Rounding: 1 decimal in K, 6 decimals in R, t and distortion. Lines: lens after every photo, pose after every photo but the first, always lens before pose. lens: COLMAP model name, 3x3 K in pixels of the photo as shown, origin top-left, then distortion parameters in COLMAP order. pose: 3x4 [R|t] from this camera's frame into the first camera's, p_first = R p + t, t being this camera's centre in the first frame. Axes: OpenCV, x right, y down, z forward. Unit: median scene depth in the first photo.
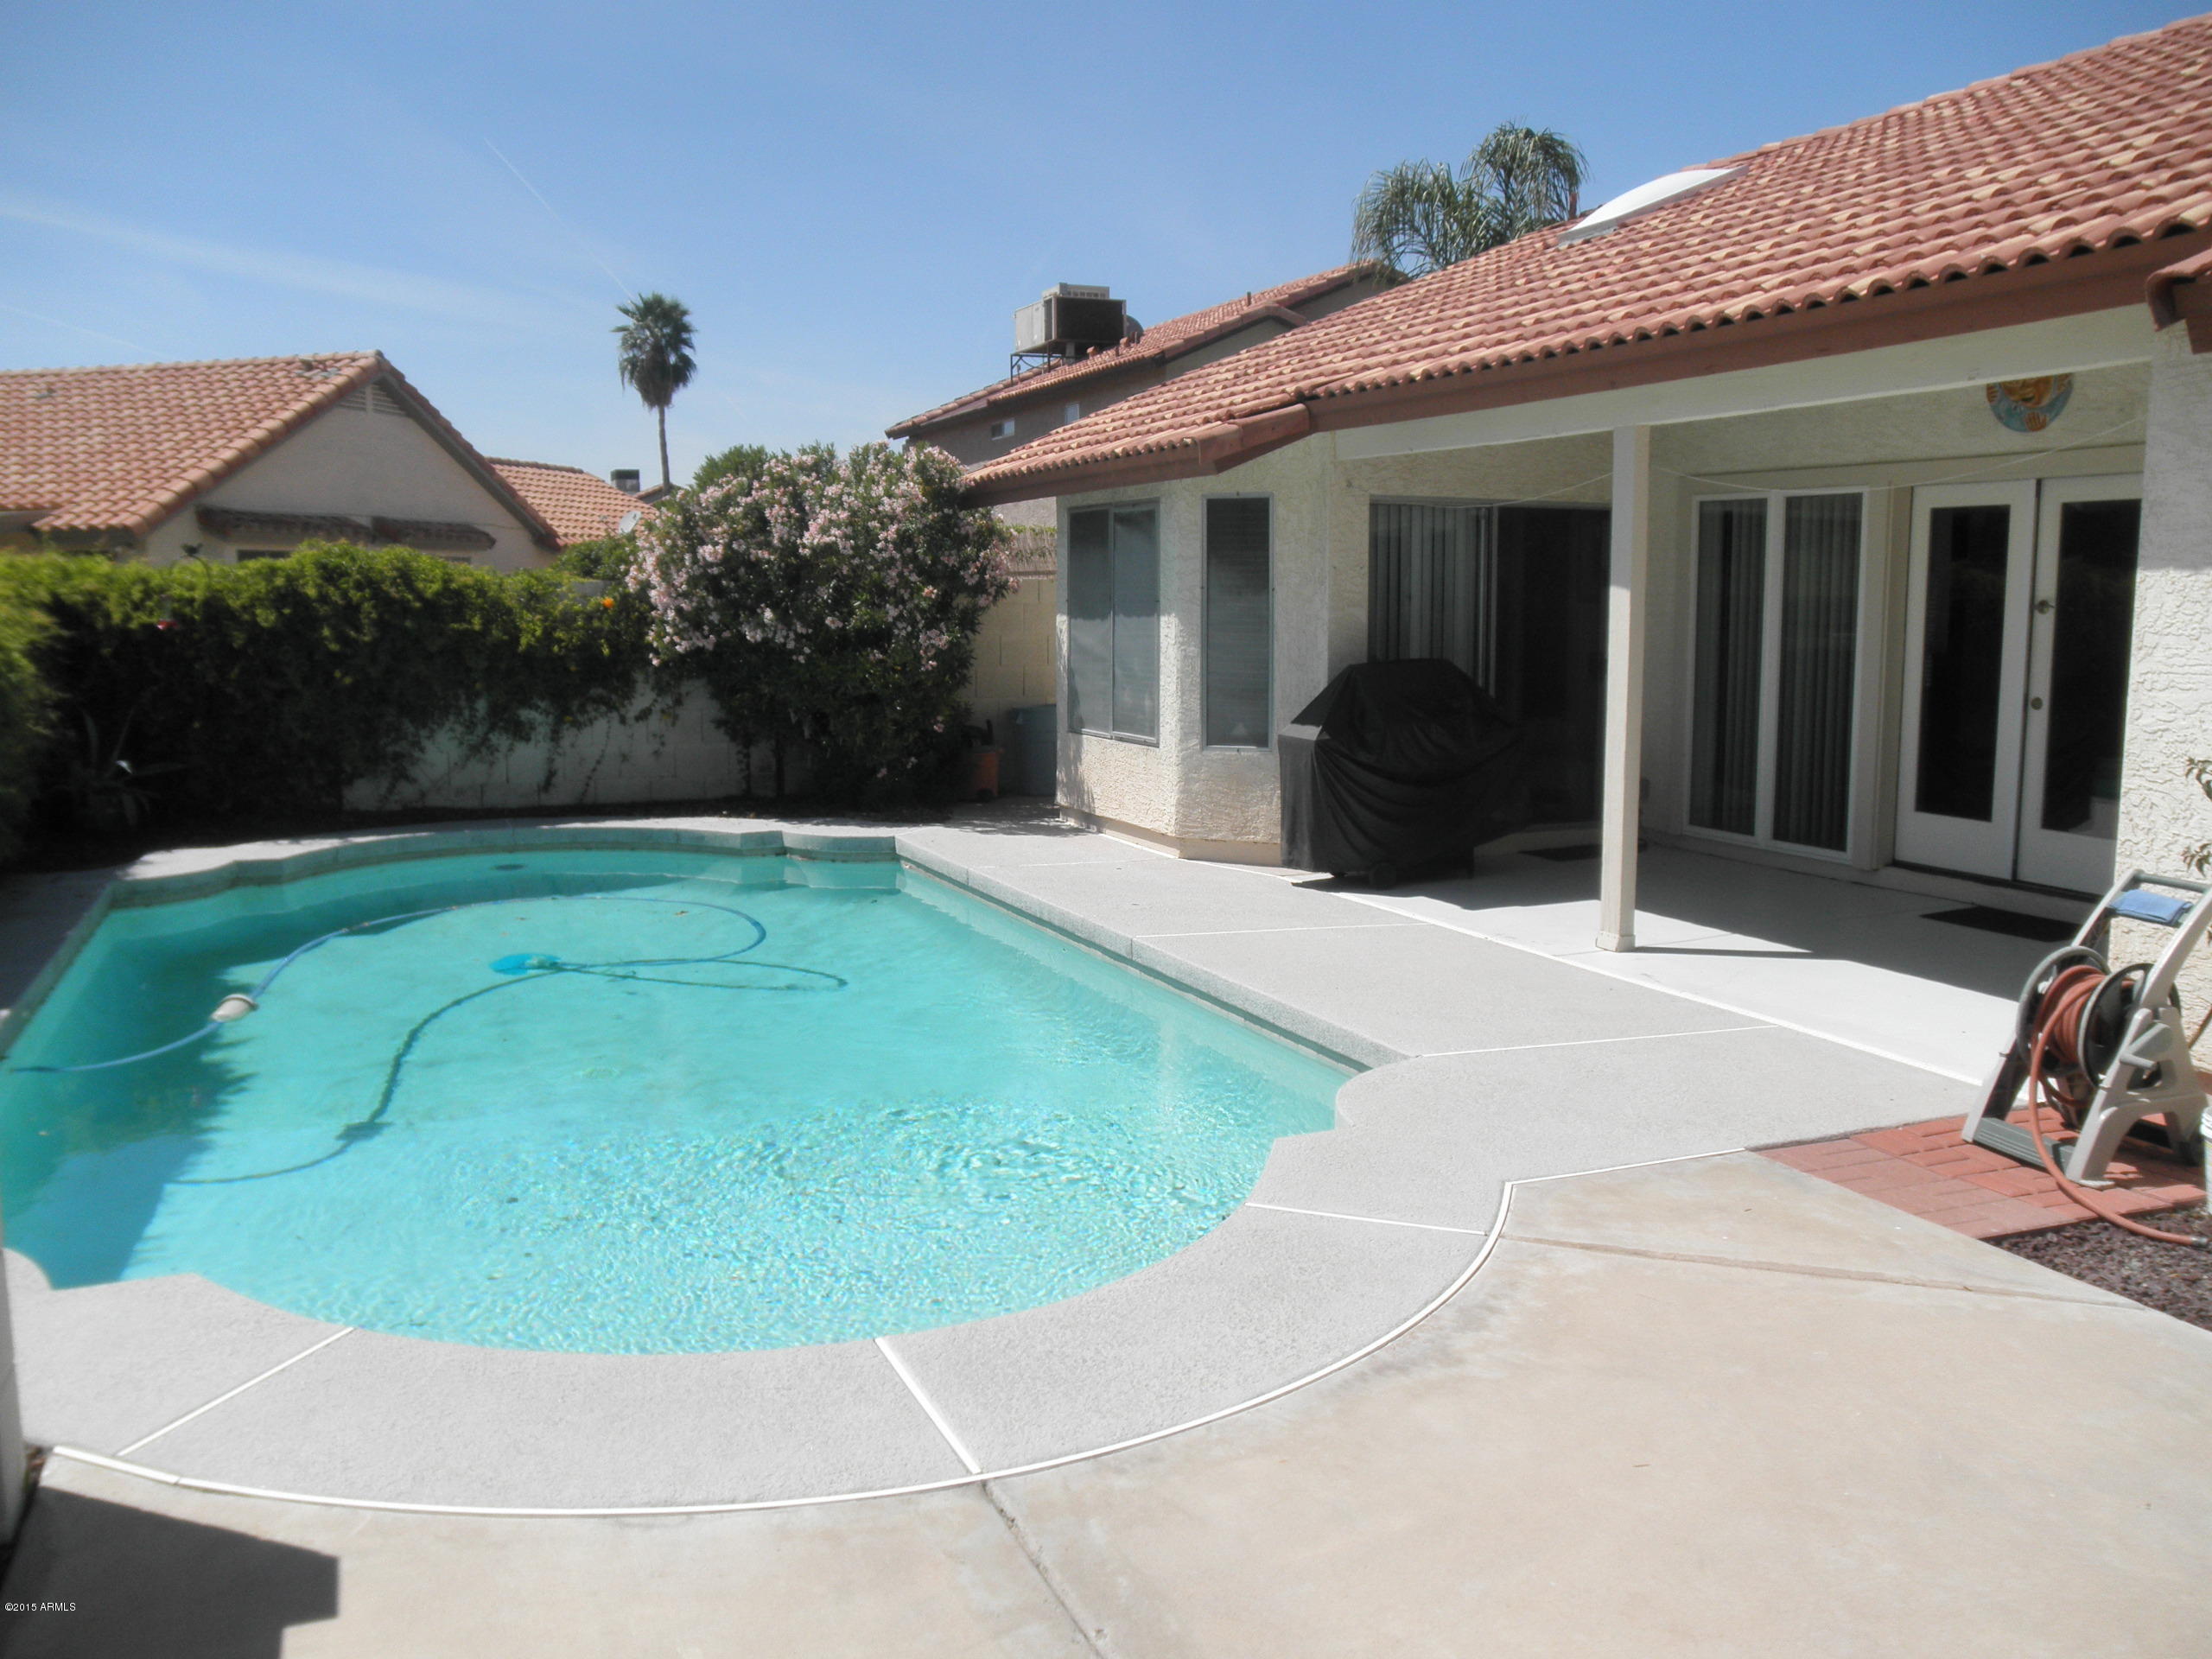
lens RADIAL K [[1813.9, 0, 1110.6], [0, 1813.9, 832.5], [0, 0, 1]] dist [-0.122006, 0.109038]
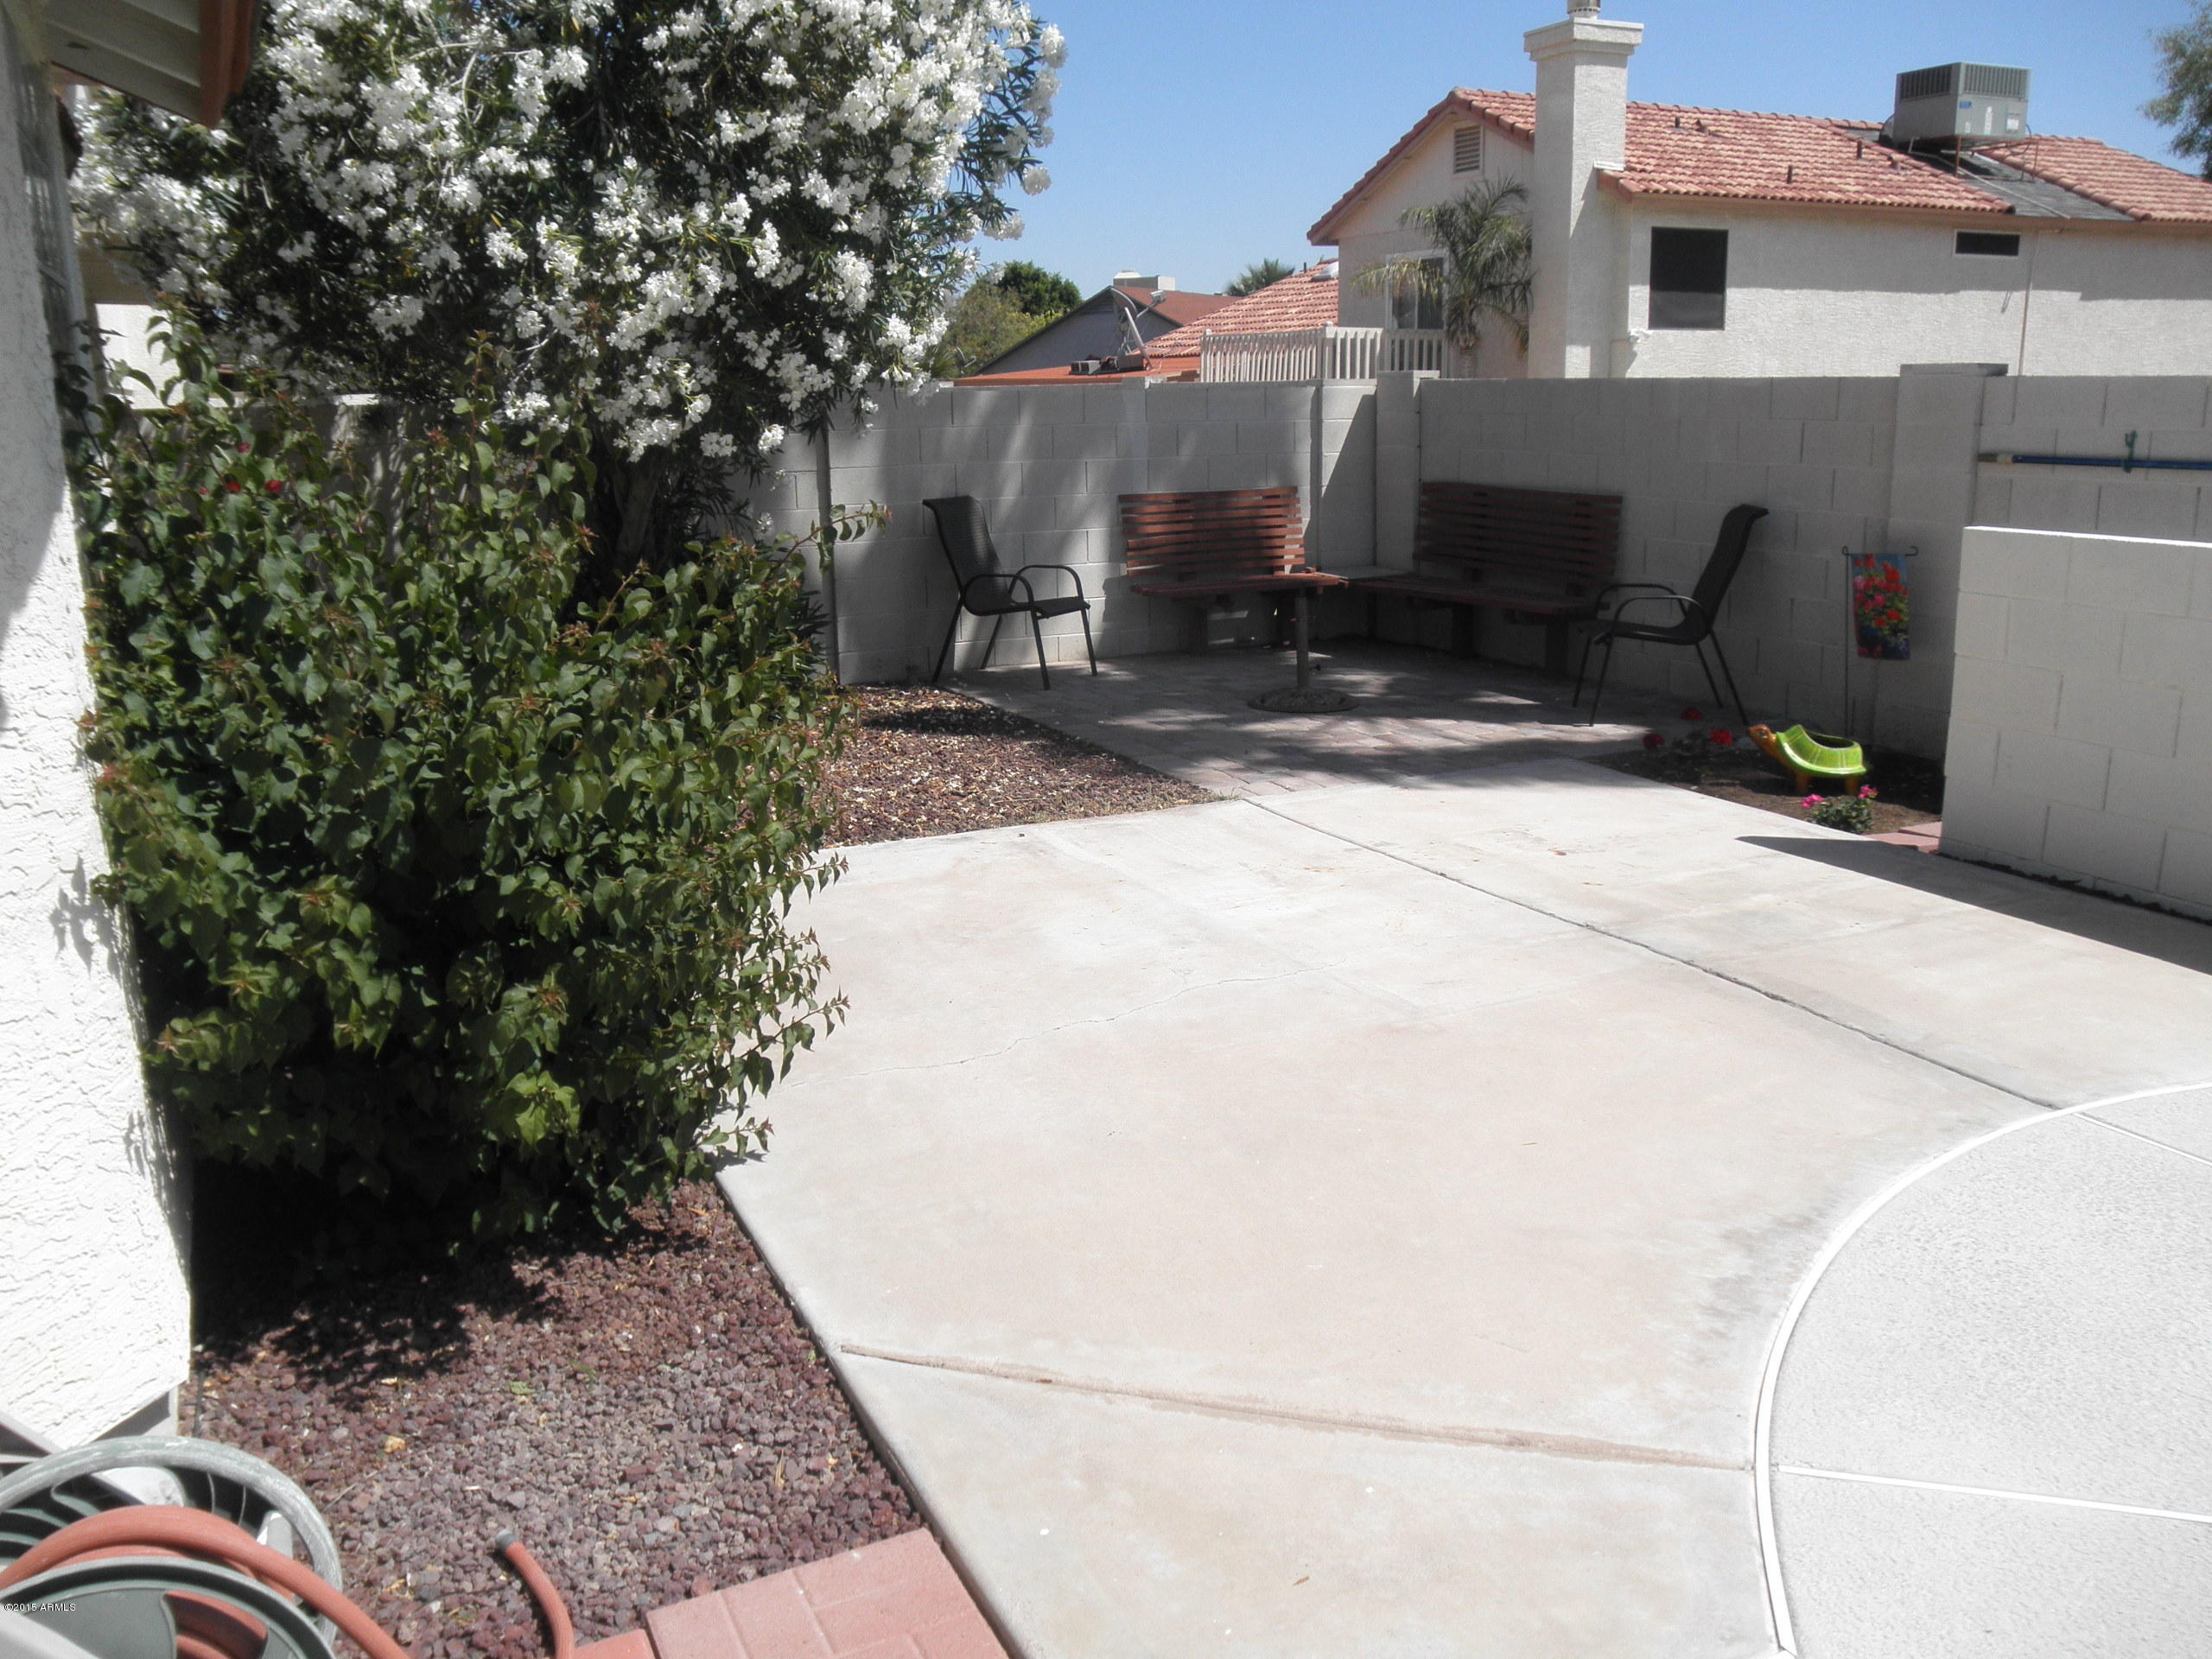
lens RADIAL K [[1813.9, 0, 1105.5], [0, 1813.9, 832.8], [0, 0, 1]] dist [-0.122006, 0.109038]
pose [[-0.999024, 0.023188, -0.037606, 0.165228], [0.007731, 0.929807, 0.367967, -0.069029], [0.043499, 0.367317, -0.929078, 0.537966]]
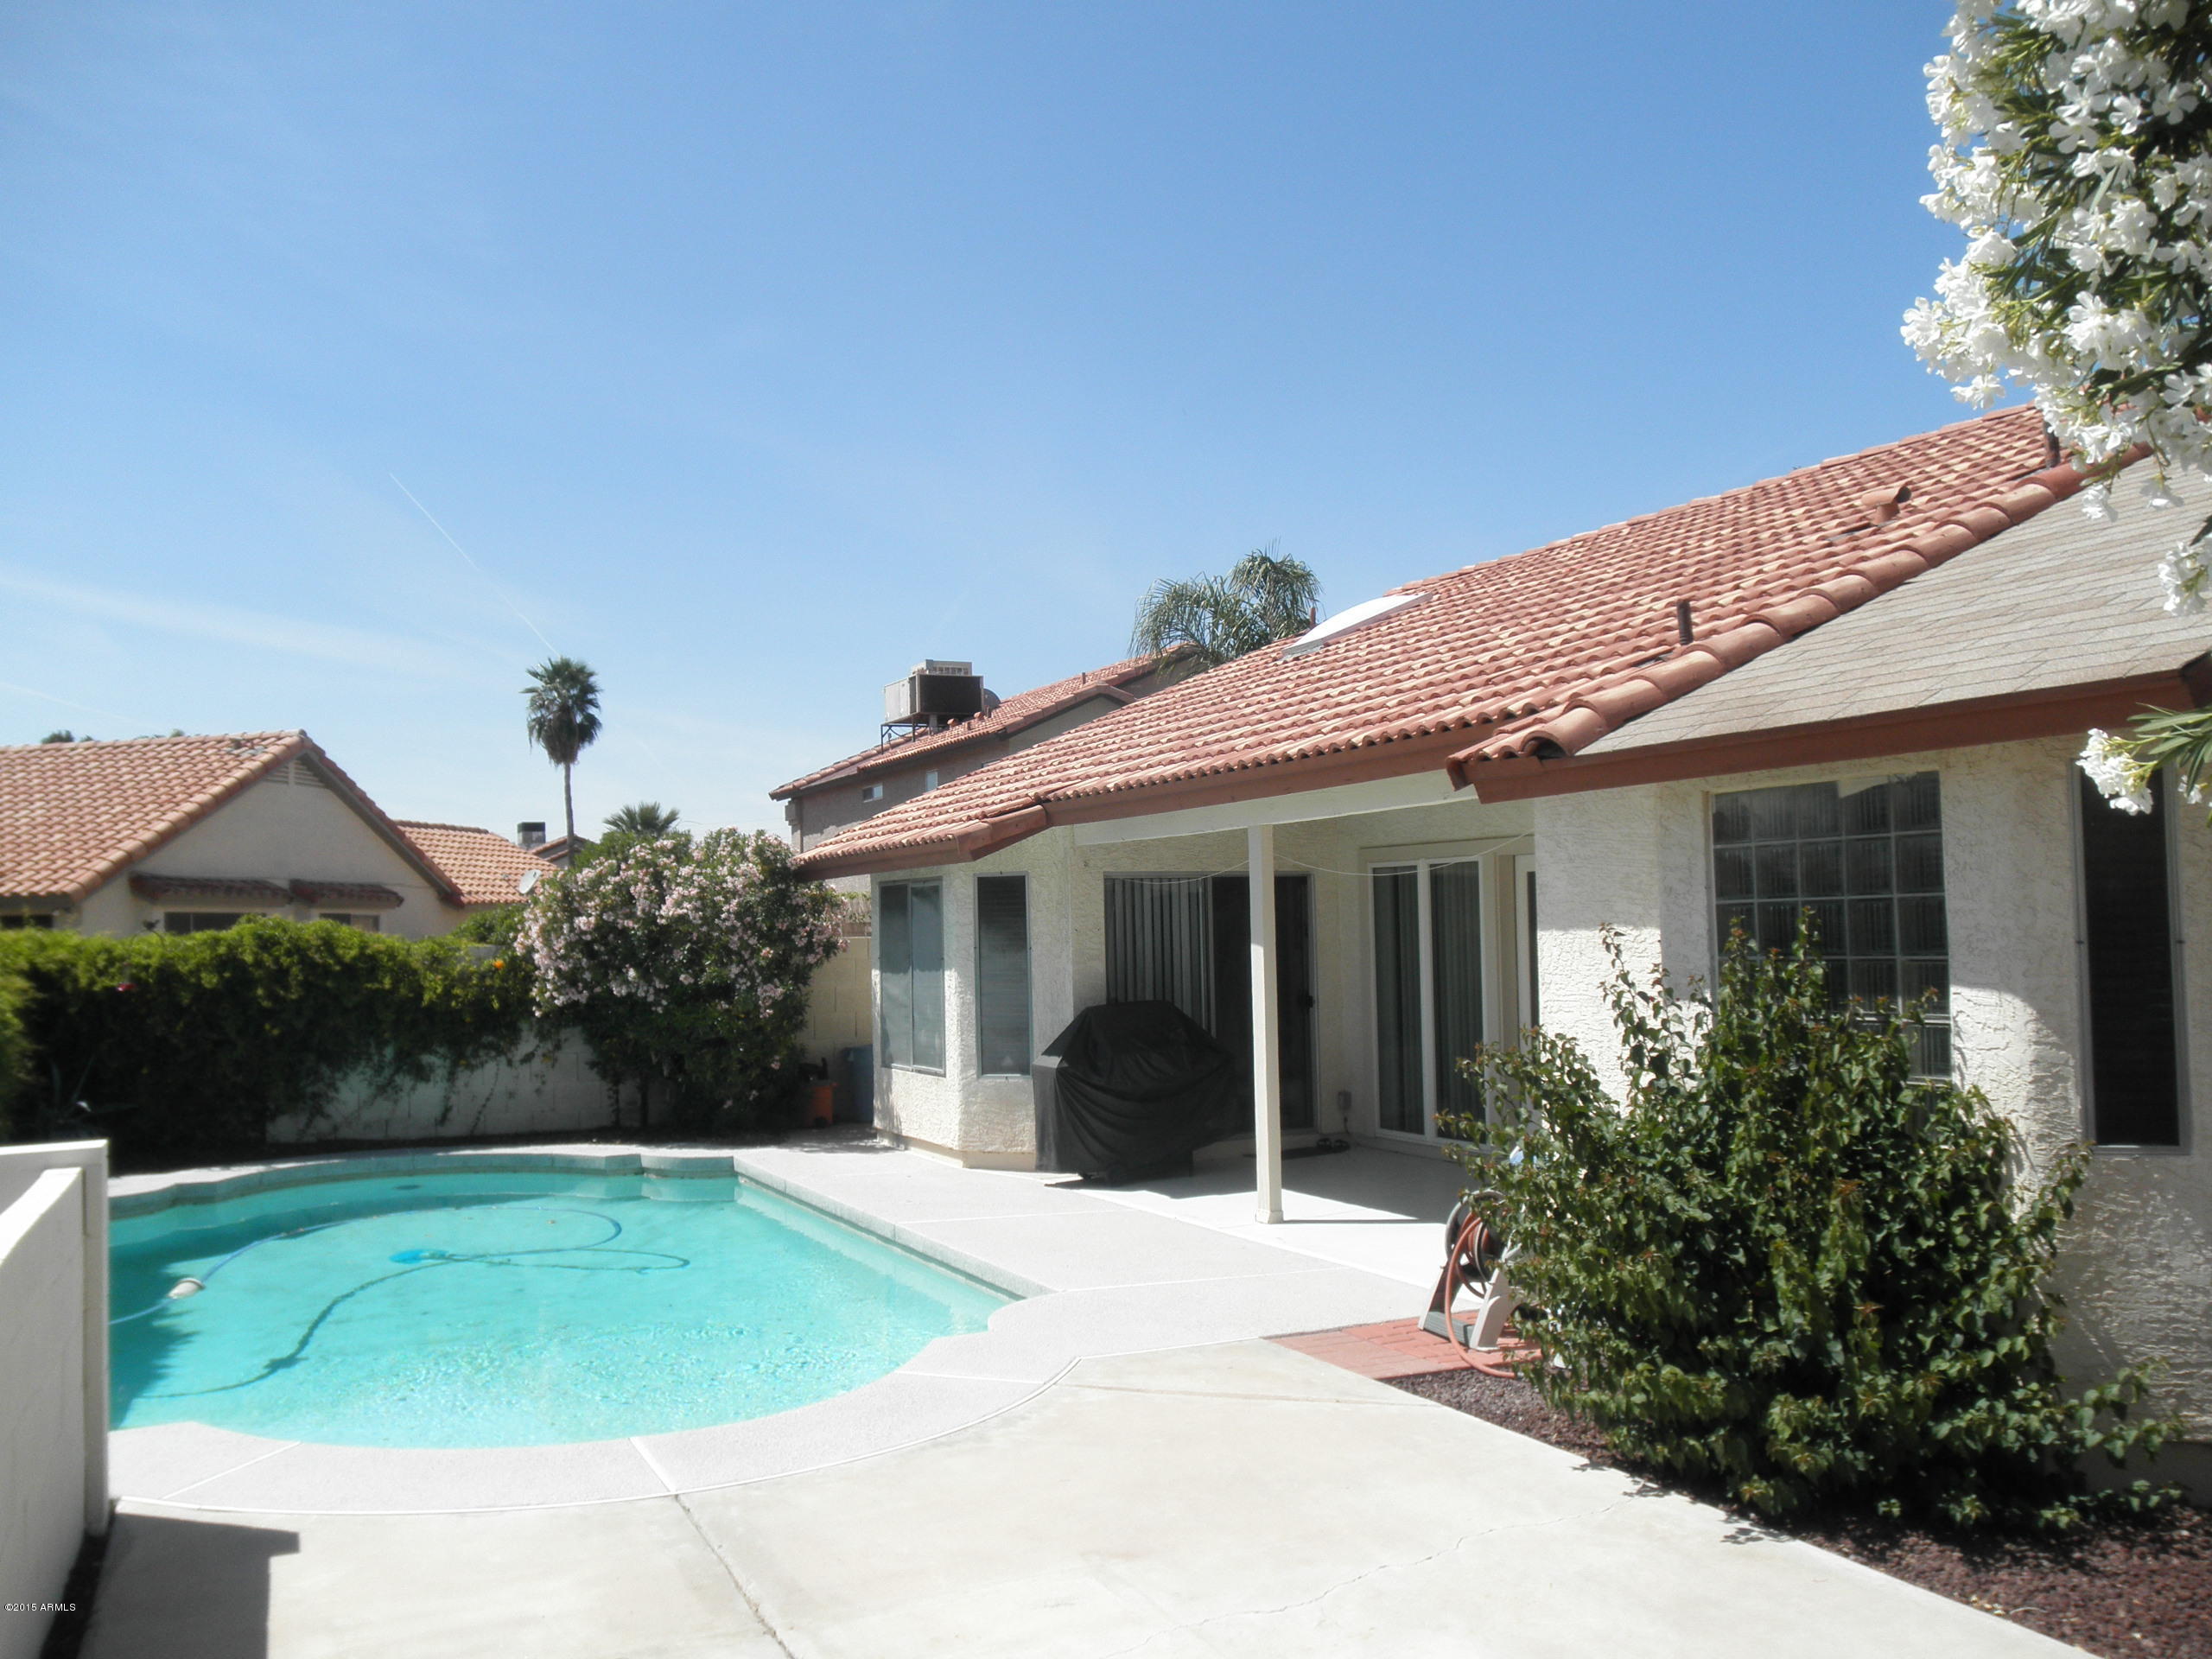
lens RADIAL K [[1813.9, 0, 1109.2], [0, 1813.9, 821.4], [0, 0, 1]] dist [-0.122006, 0.109038]
pose [[0.998568, -0.018089, 0.050343, 0.072203], [0.027333, 0.981499, -0.189505, 0.016602], [-0.045984, 0.190609, 0.980588, -0.219657]]
